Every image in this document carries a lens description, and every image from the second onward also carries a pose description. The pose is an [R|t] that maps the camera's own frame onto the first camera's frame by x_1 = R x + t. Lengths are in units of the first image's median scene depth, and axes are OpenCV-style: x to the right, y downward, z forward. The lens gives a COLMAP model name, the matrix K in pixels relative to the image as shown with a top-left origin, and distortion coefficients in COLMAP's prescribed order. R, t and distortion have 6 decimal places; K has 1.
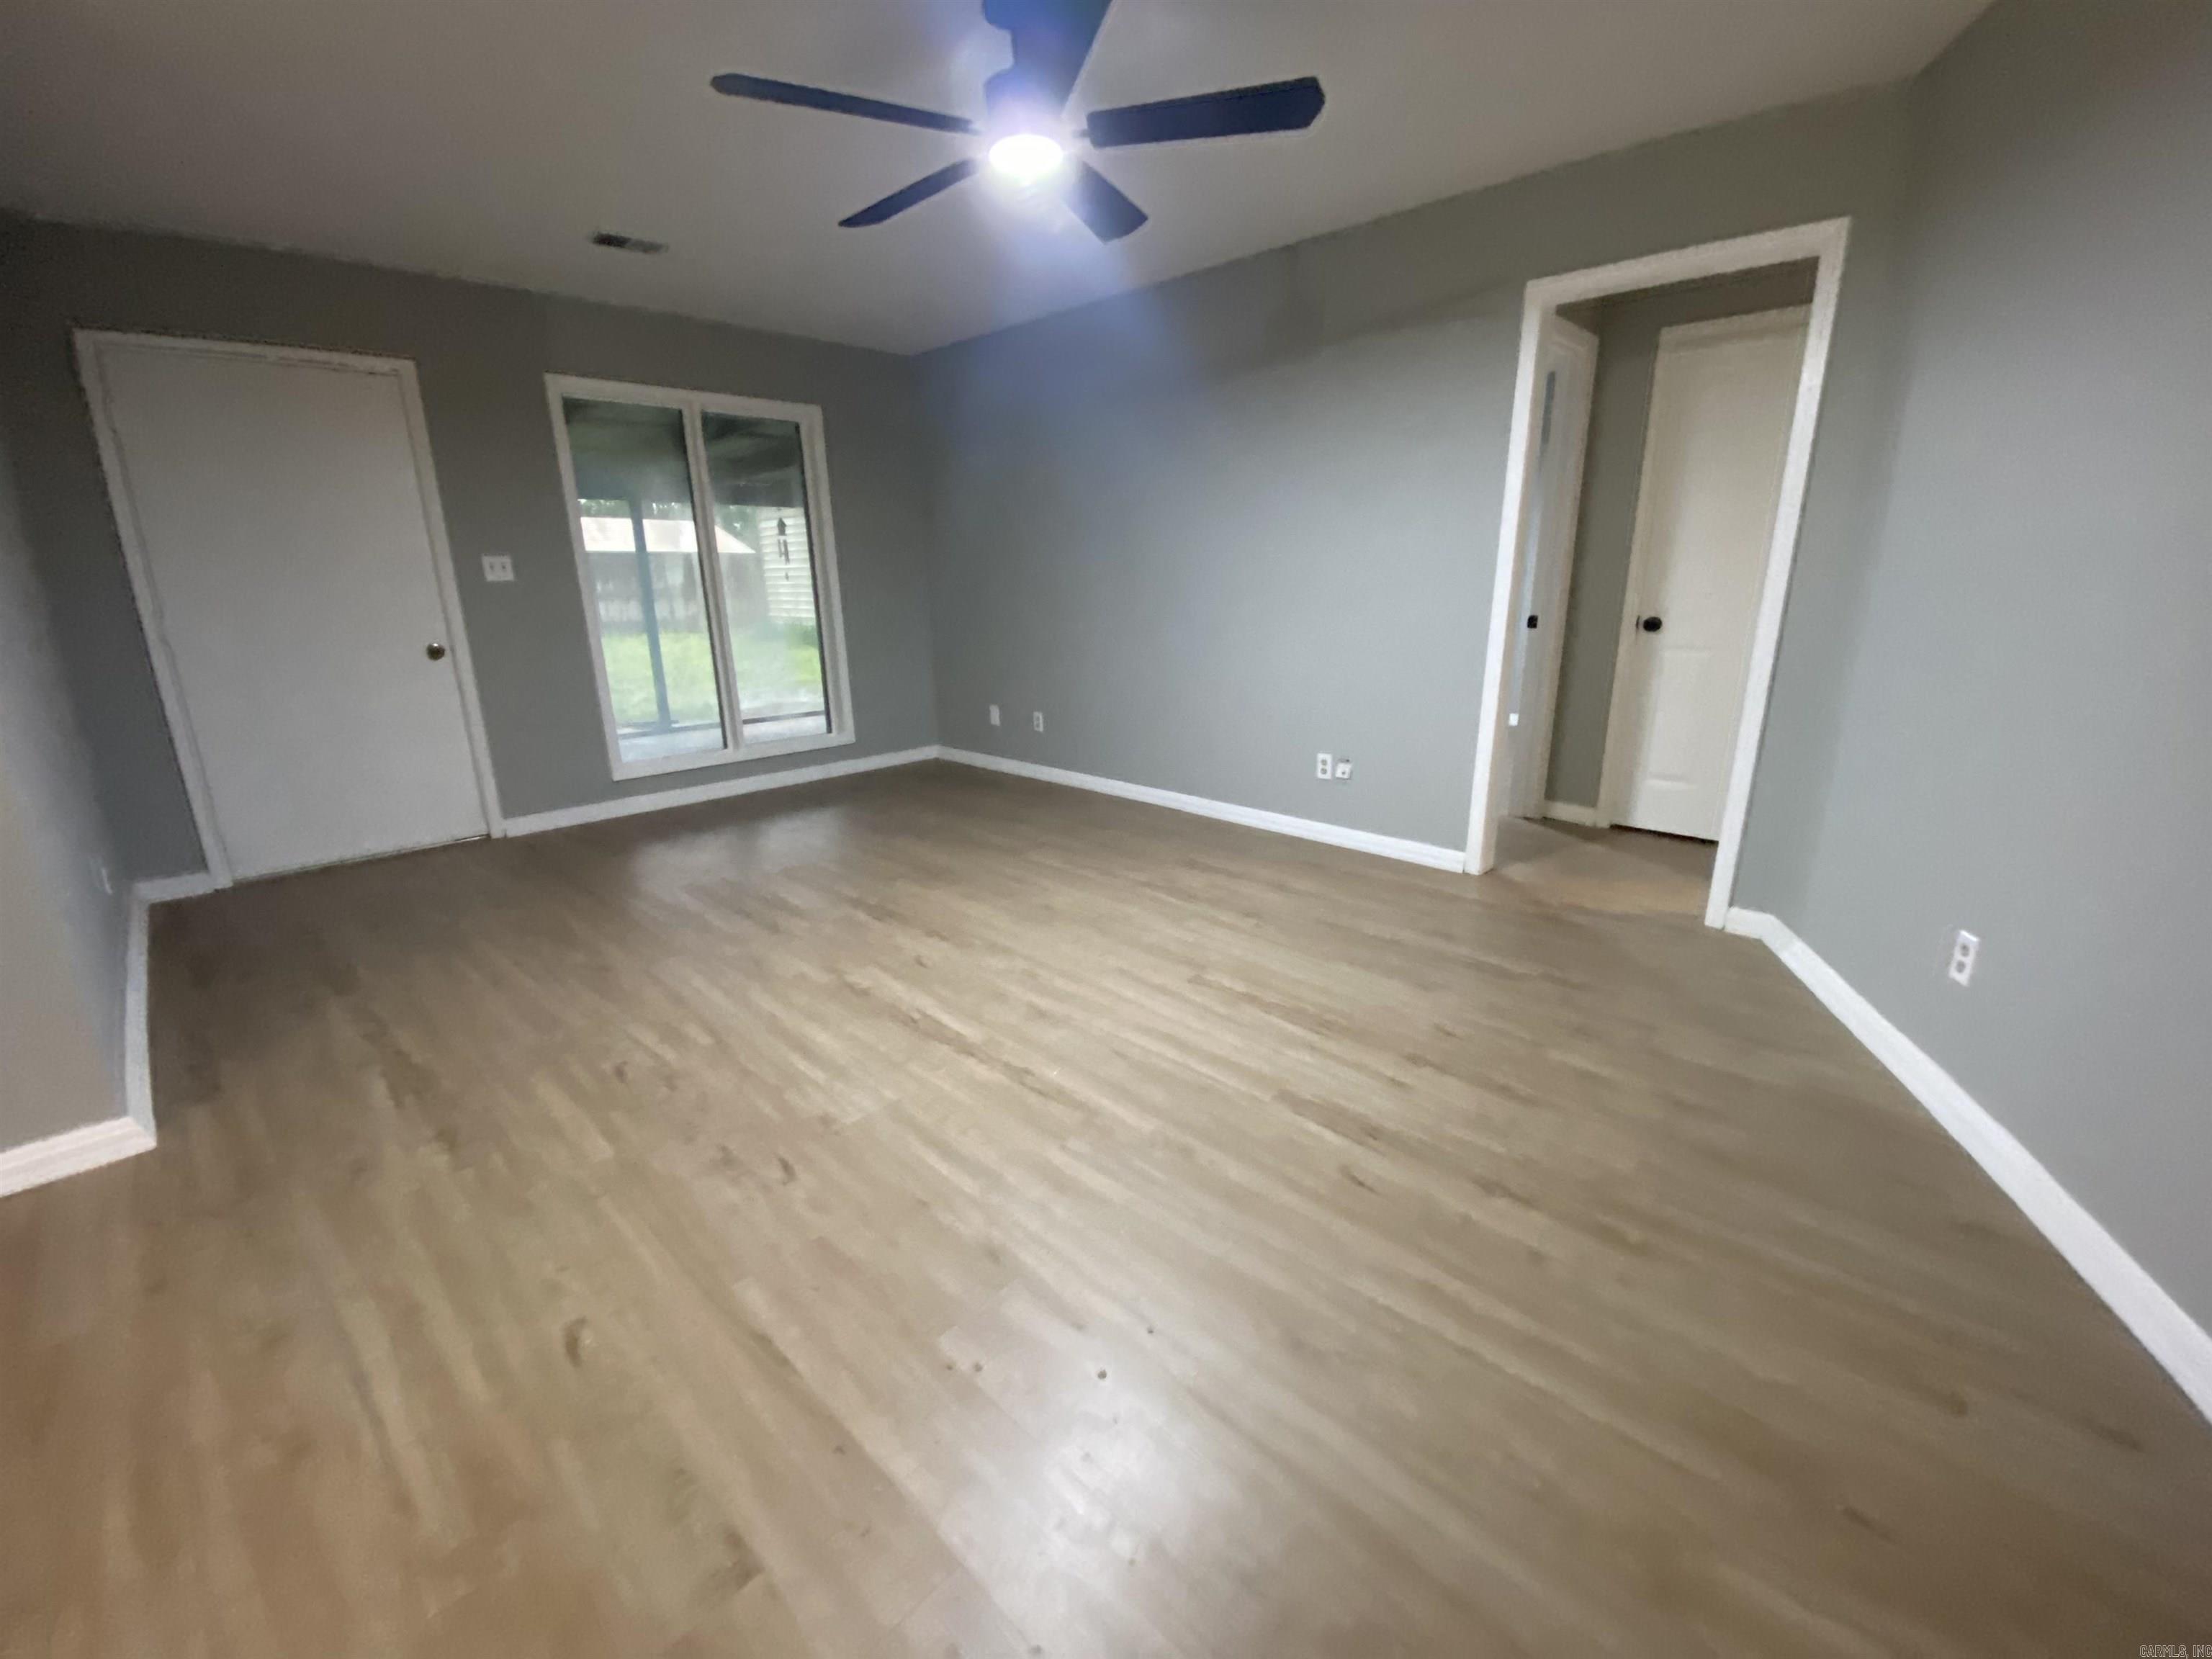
lens RADIAL K [[892.9, 0, 1100.1], [0, 892.9, 820.0], [0, 0, 1]] dist [0.031937, -0.027402]
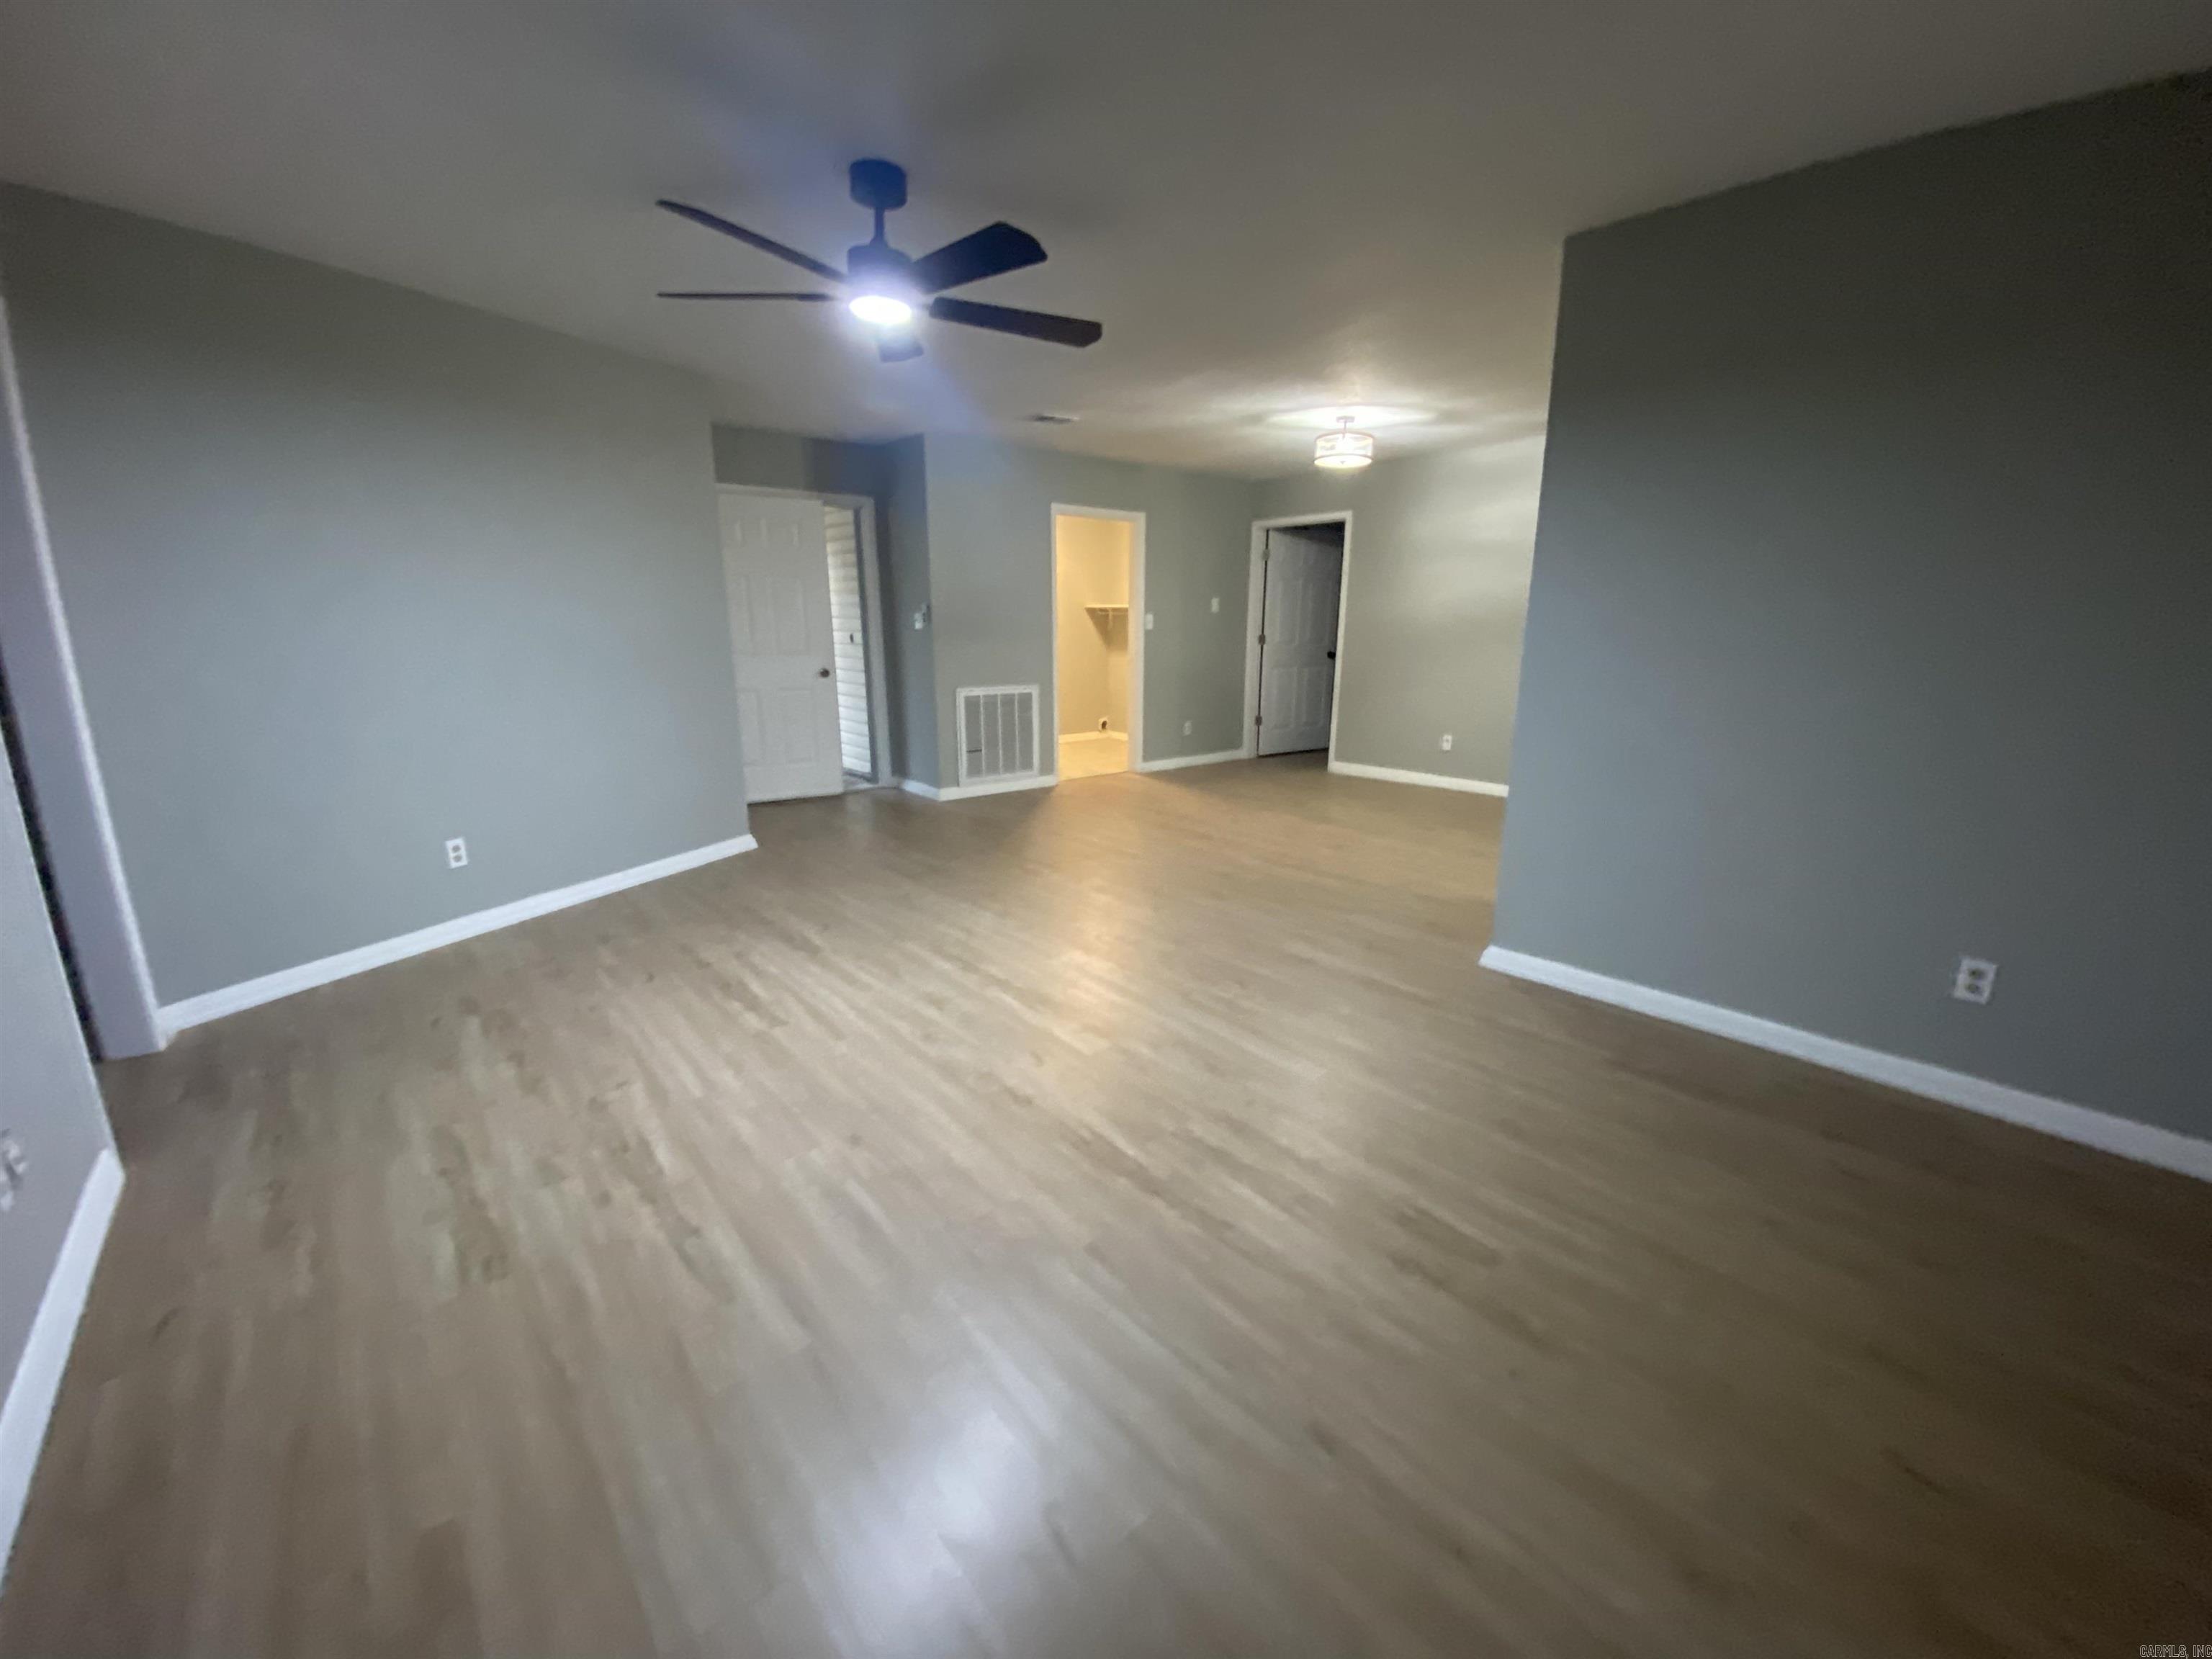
lens RADIAL K [[892.9, 0, 1100.1], [0, 892.9, 820.0], [0, 0, 1]] dist [0.031937, -0.027402]
pose [[-0.994401, -0.013795, 0.104767, -0.412101], [0.037381, 0.881414, 0.470863, -0.566016], [-0.098839, 0.472143, -0.875963, 1.932661]]
